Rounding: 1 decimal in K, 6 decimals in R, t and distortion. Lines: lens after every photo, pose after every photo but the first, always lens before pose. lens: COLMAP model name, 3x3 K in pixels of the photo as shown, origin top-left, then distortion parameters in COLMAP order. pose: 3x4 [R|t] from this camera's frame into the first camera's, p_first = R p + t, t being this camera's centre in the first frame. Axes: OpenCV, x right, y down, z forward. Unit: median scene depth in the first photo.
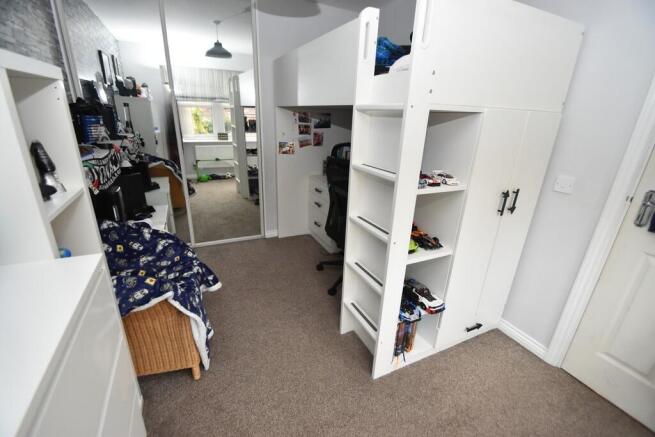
lens RADIAL K [[286.1, 0, 327.5], [0, 286.1, 218.5], [0, 0, 1]] dist [0.000251, -0.000041]
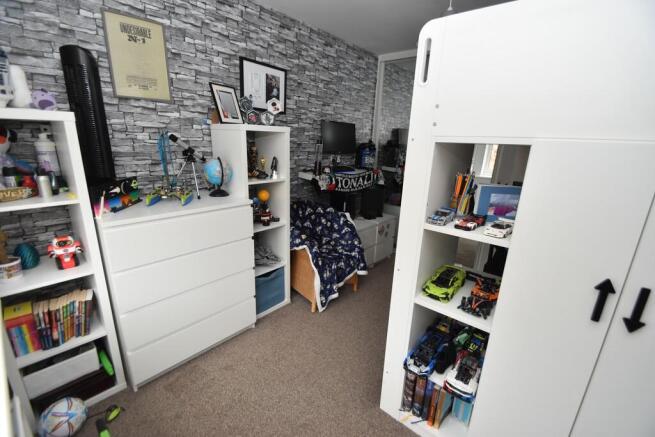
lens RADIAL K [[286.1, 0, 327.5], [0, 286.1, 218.5], [0, 0, 1]] dist [0.000251, -0.000041]
pose [[0.399466, 0.219921, -0.889978, 0.821203], [-0.330219, 0.940150, 0.084100, -0.071954], [0.855209, 0.260293, 0.448180, 0.234924]]
